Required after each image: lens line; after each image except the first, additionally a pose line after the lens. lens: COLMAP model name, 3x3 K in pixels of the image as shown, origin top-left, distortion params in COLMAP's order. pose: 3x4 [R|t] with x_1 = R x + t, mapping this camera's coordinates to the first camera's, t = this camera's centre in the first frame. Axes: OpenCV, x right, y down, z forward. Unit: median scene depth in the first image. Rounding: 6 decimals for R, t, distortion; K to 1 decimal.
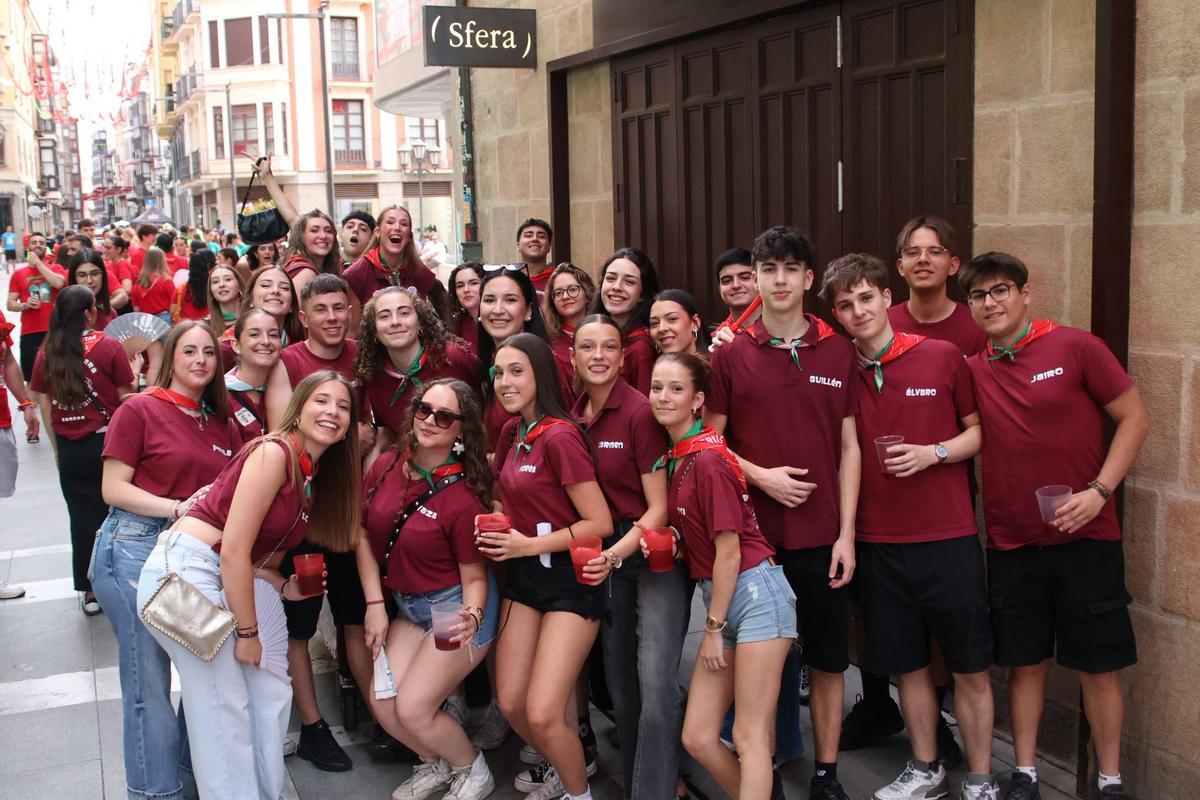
lens RADIAL K [[1578.2, 0, 600.0], [0, 1578.2, 400.0], [0, 0, 1]] dist [-0.040604, -0.011560]
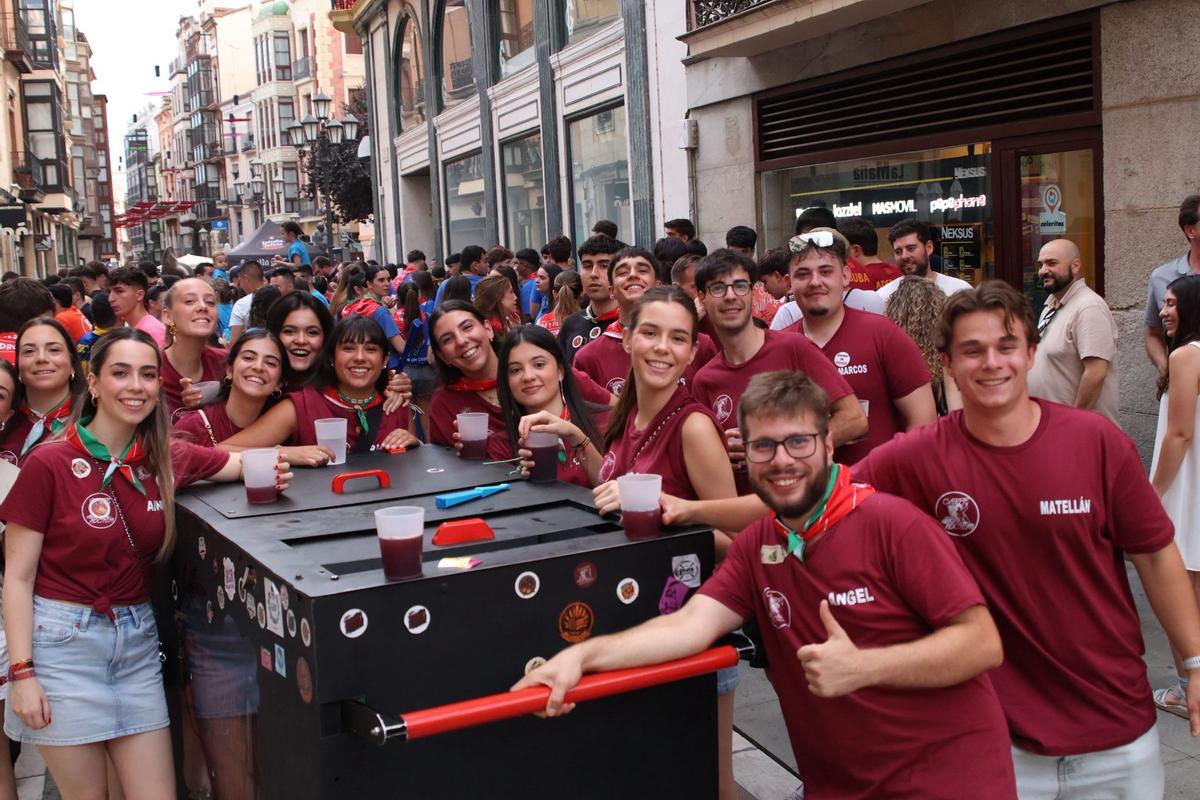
lens RADIAL K [[1578.2, 0, 600.0], [0, 1578.2, 400.0], [0, 0, 1]] dist [-0.040604, -0.011560]
pose [[0.999656, -0.018104, -0.018977, -0.118682], [0.017782, 0.999697, -0.017025, -0.040330], [0.019279, 0.016682, 0.999675, 0.357692]]
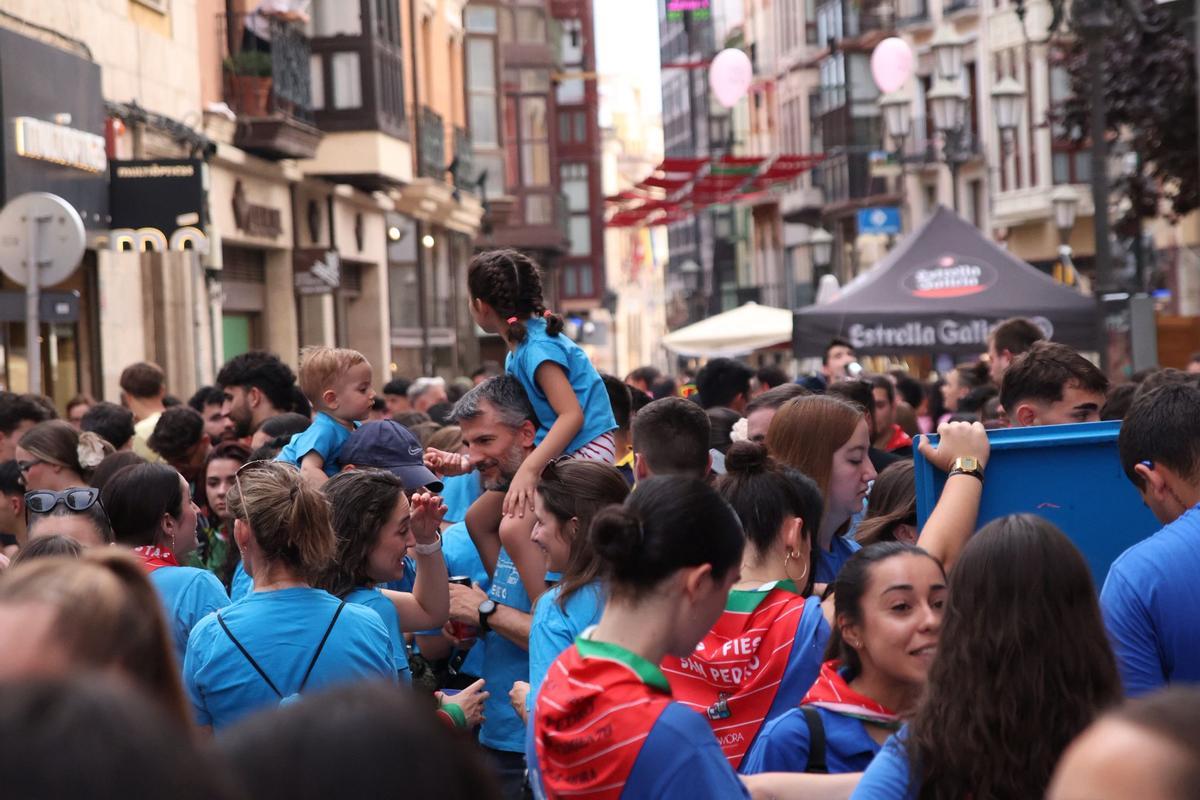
lens RADIAL K [[4241.5, 0, 600.0], [0, 4241.5, 400.0], [0, 0, 1]] dist [0.524846, 1.098517]
pose [[0.944968, -0.007296, -0.327081, -0.118174], [-0.021544, 0.996194, -0.084465, -0.044935], [0.326452, 0.086863, 0.941214, 0.392148]]
